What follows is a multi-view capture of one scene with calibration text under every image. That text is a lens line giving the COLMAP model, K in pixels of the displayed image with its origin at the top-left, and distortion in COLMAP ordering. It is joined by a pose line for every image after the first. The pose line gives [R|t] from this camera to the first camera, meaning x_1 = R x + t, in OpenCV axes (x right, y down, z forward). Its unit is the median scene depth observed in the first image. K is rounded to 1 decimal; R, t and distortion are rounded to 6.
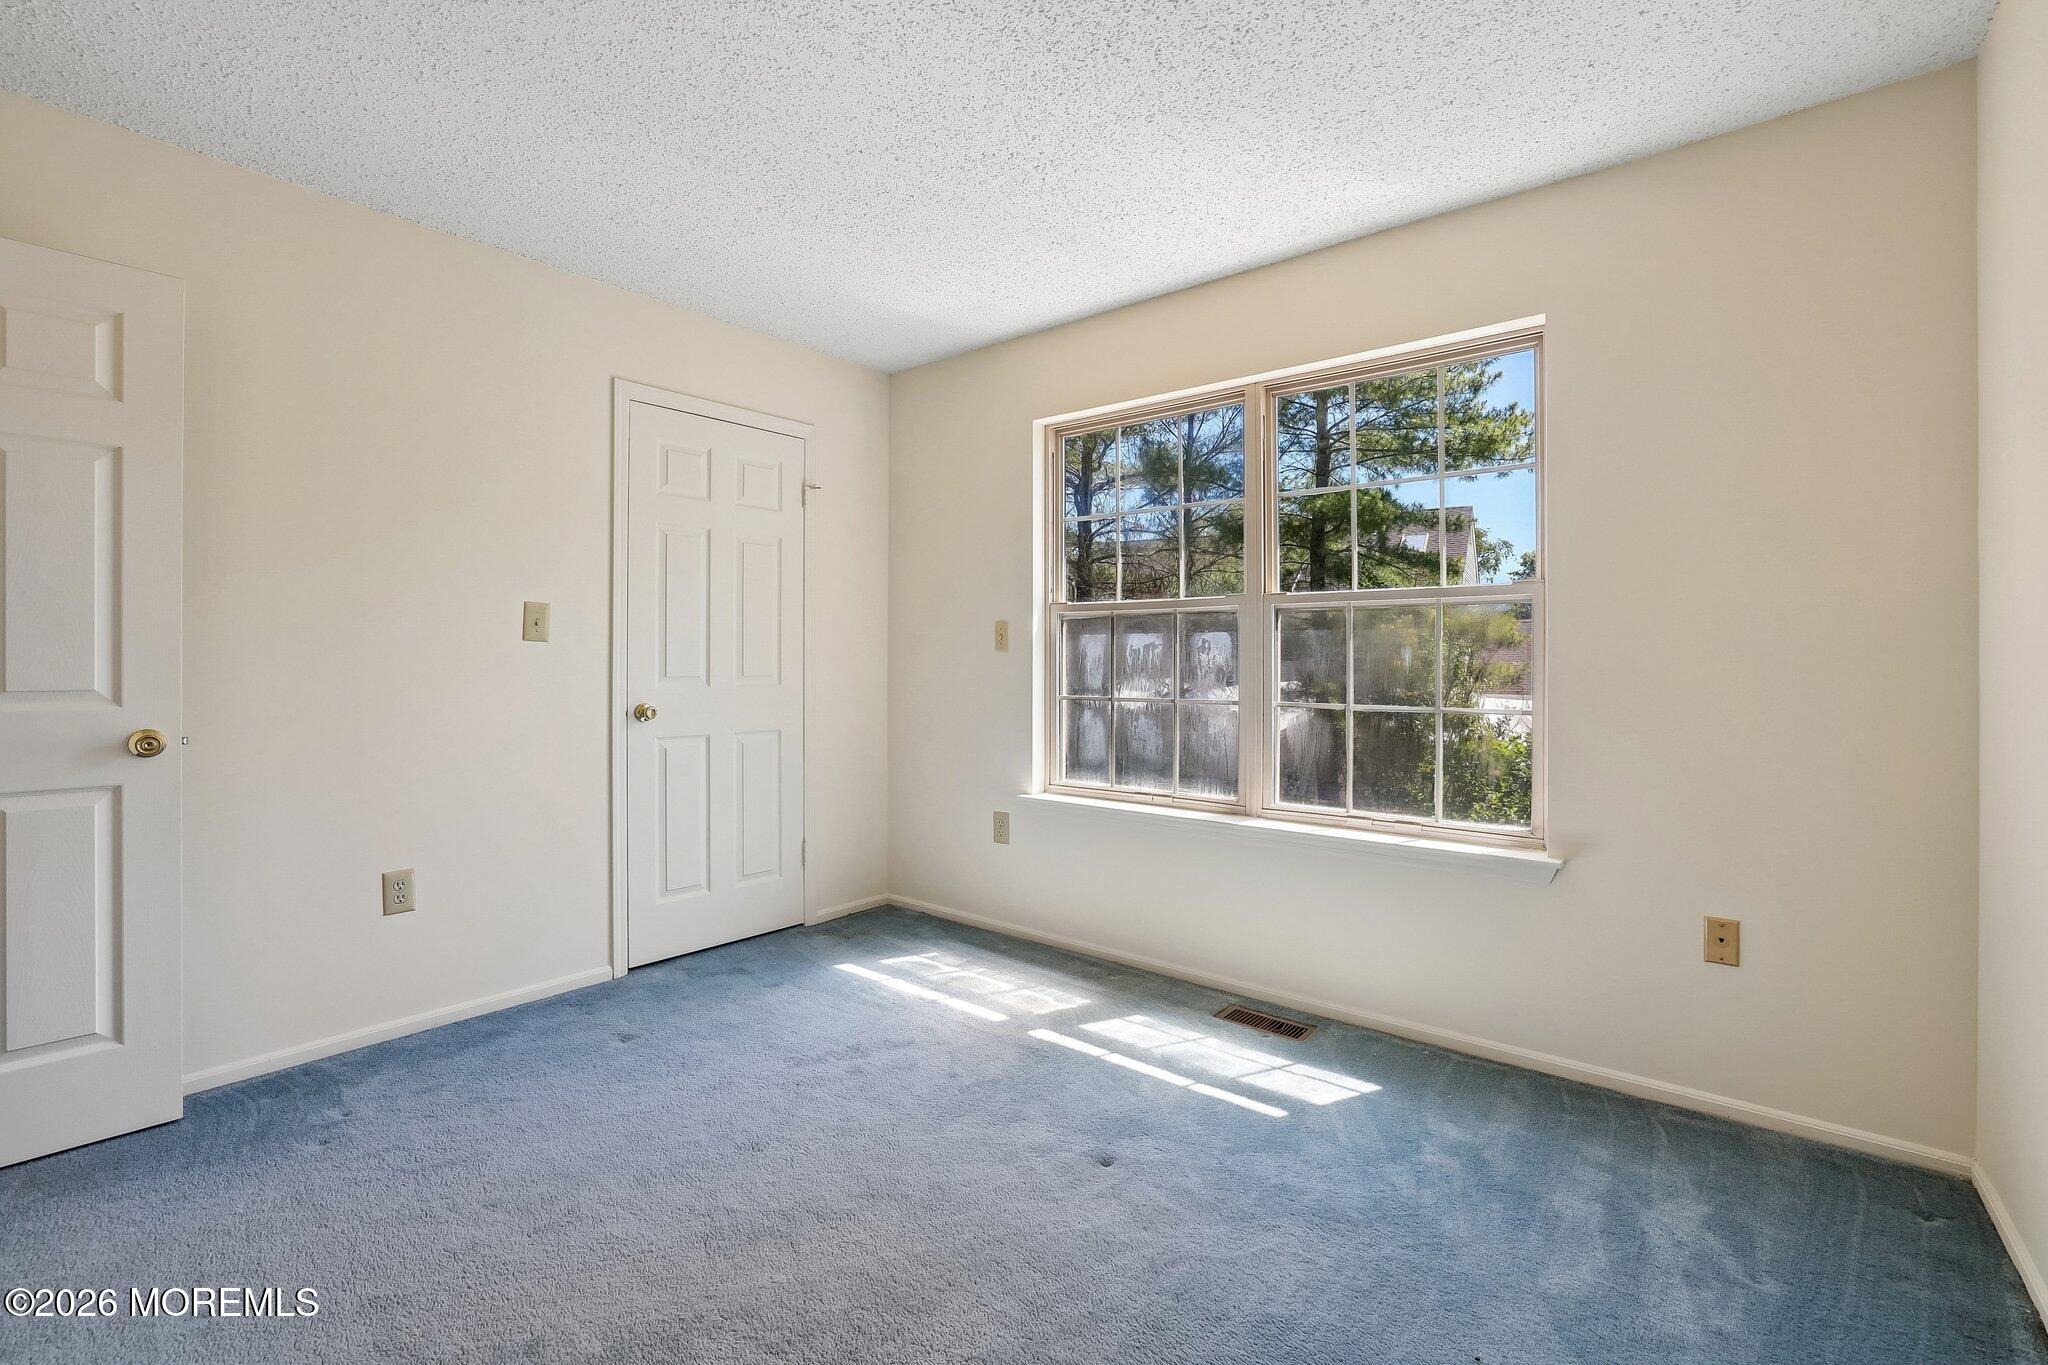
lens RADIAL K [[898.4, 0, 981.5], [0, 898.4, 655.7], [0, 0, 1]] dist [-0.003289, 0.000090]
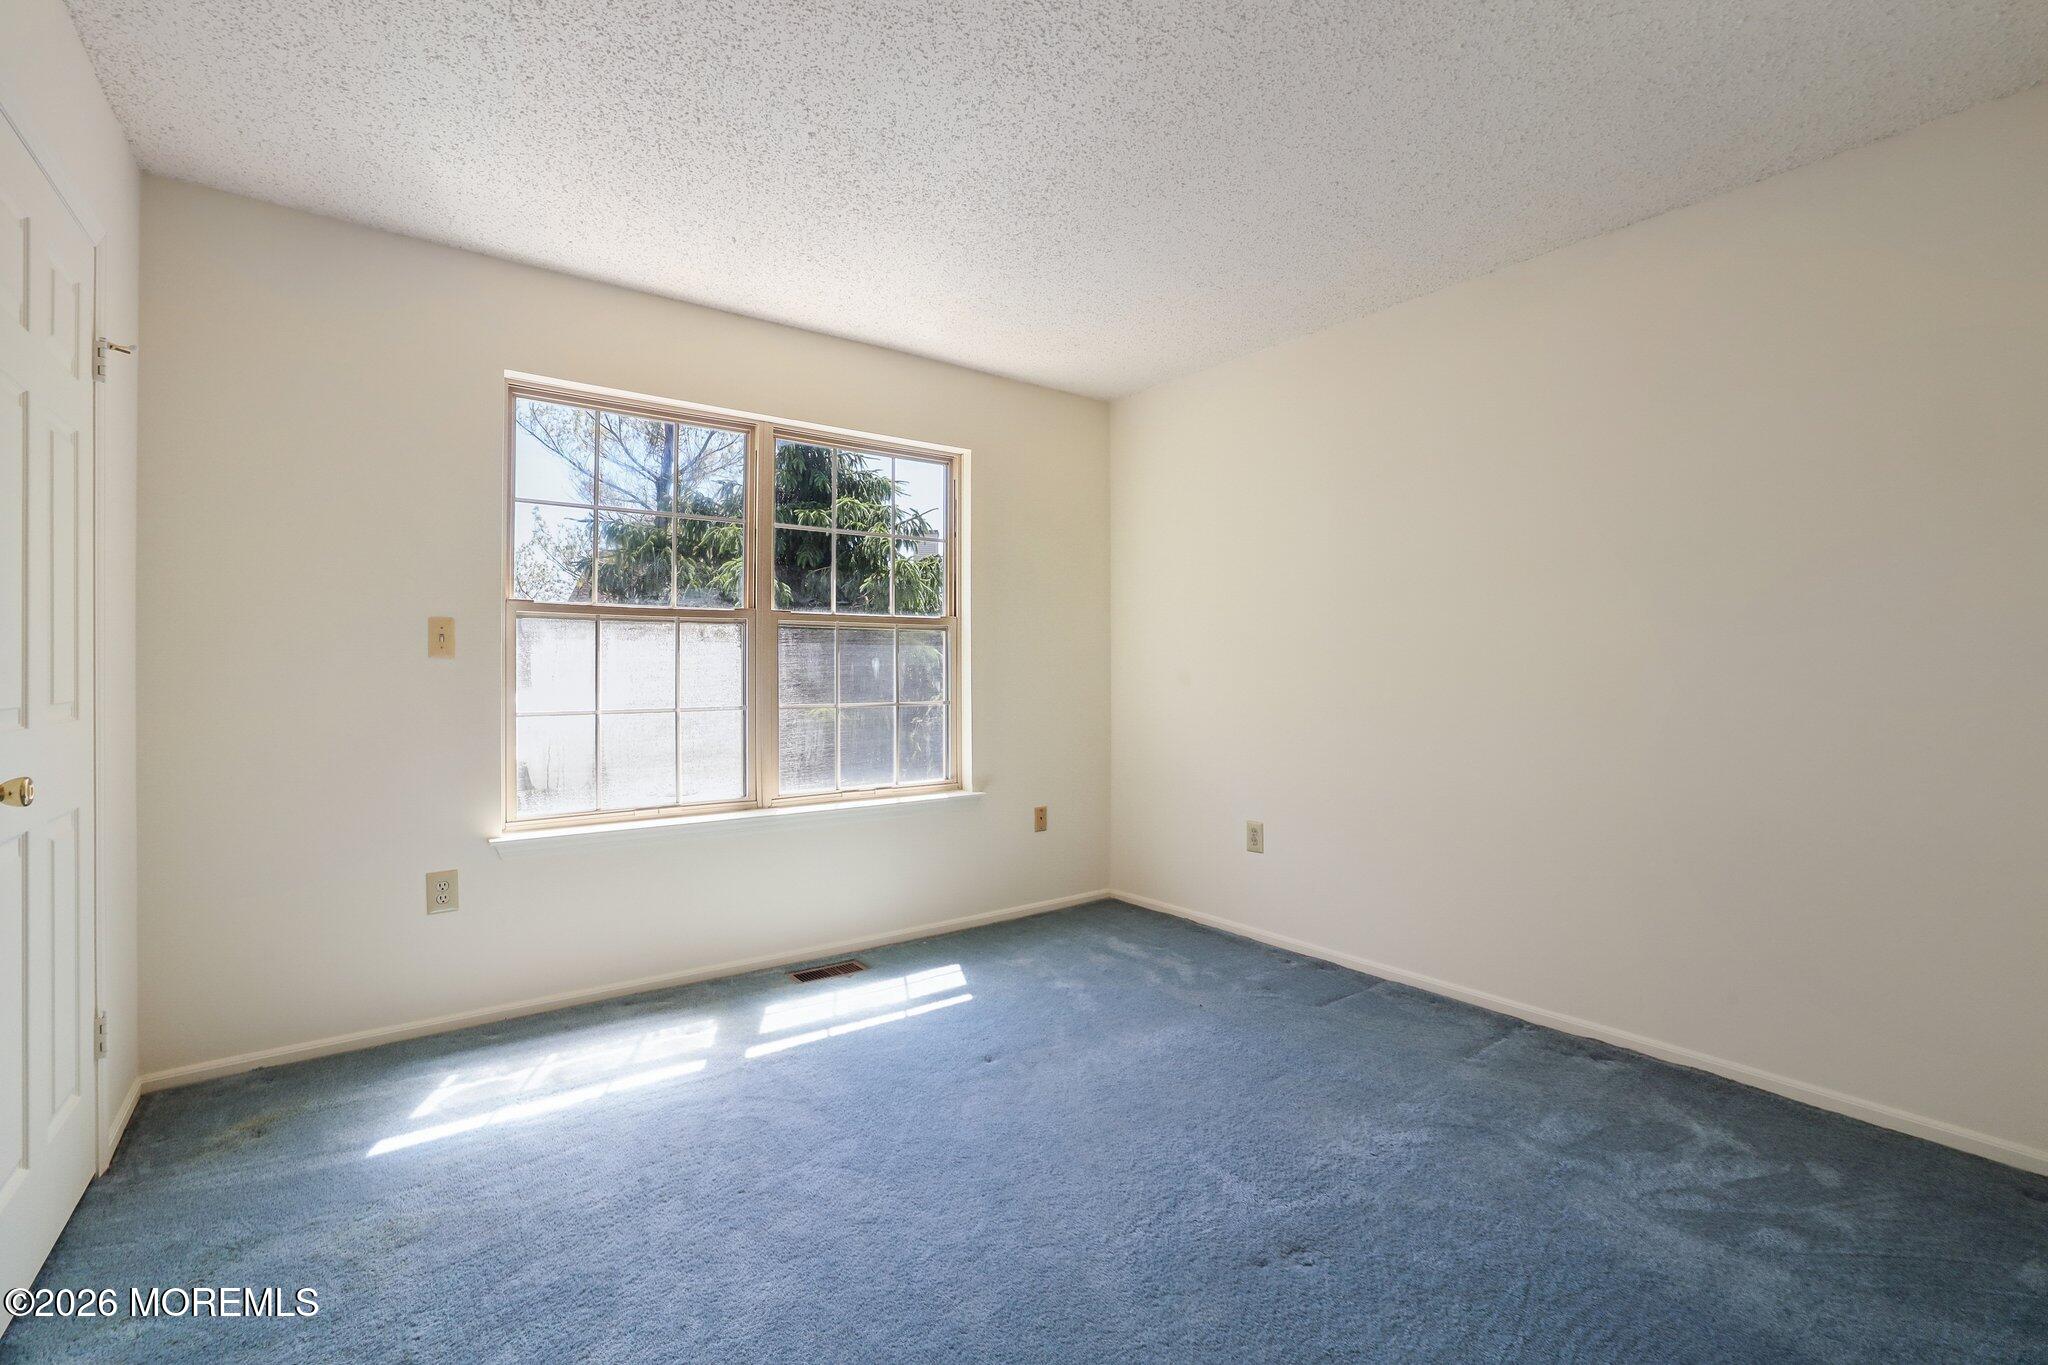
lens RADIAL K [[898.4, 0, 1008.7], [0, 898.4, 669.3], [0, 0, 1]] dist [-0.003289, 0.000090]
pose [[0.239201, -0.003618, 0.970963, -0.784348], [-0.005471, 0.999972, 0.005074, -0.002123], [-0.970955, -0.006526, 0.239175, 0.481724]]
